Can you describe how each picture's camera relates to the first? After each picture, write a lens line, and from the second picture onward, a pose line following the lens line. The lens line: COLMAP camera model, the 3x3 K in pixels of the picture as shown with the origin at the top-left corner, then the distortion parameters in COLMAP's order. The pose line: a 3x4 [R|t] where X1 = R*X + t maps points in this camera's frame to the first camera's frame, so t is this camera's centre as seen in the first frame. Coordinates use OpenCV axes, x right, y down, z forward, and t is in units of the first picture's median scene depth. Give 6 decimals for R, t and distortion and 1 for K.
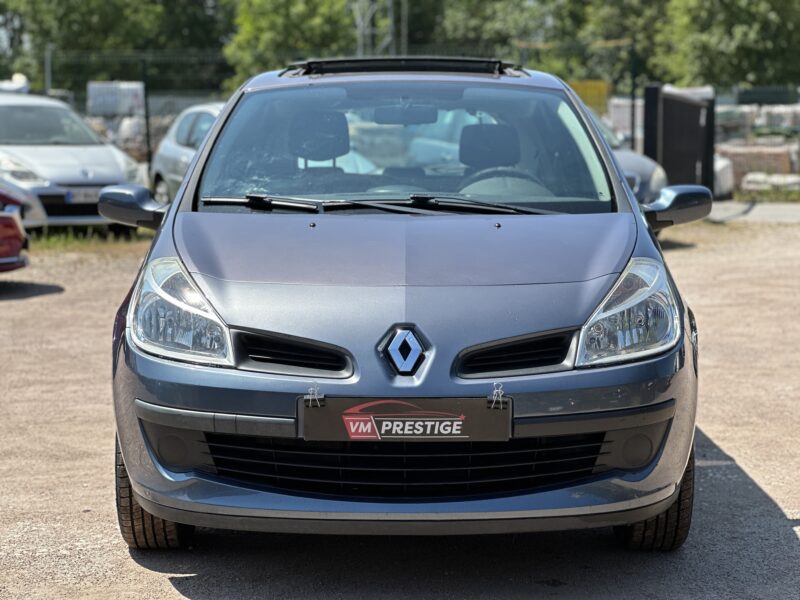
lens RADIAL K [[1715.7, 0, 400.0], [0, 1715.7, 300.0], [0, 0, 1]] dist [-0.316571, 9.469710]
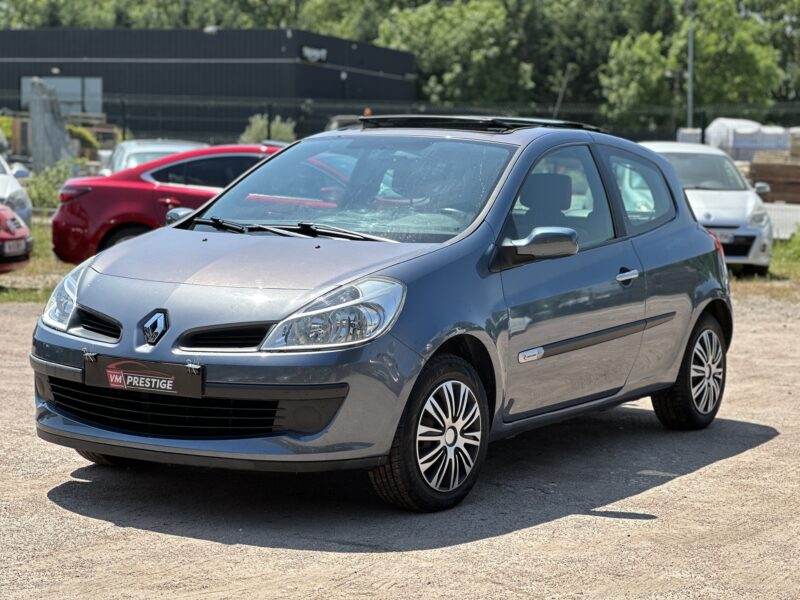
lens RADIAL K [[1715.7, 0, 400.0], [0, 1715.7, 300.0], [0, 0, 1]] dist [-0.316571, 9.469710]
pose [[0.866600, 0.065336, -0.494708, 0.861684], [-0.078341, 0.996911, -0.005570, -0.000828], [0.492816, 0.043583, 0.869041, -0.112986]]
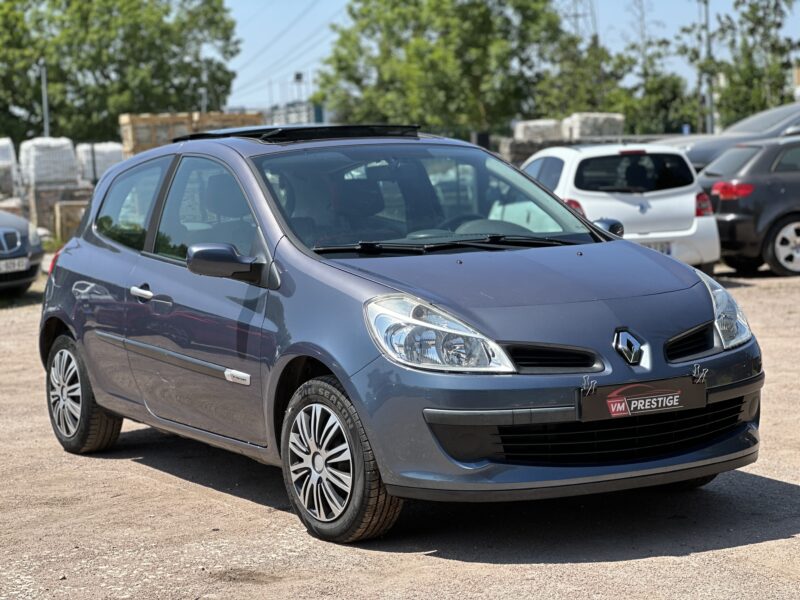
lens RADIAL K [[1715.7, 0, 400.0], [0, 1715.7, 300.0], [0, 0, 1]] dist [-0.316571, 9.469710]
pose [[0.857736, -0.069445, 0.509379, -0.816823], [0.086267, 0.996227, -0.009445, -0.009493], [-0.506802, 0.052044, 0.860490, -0.047778]]
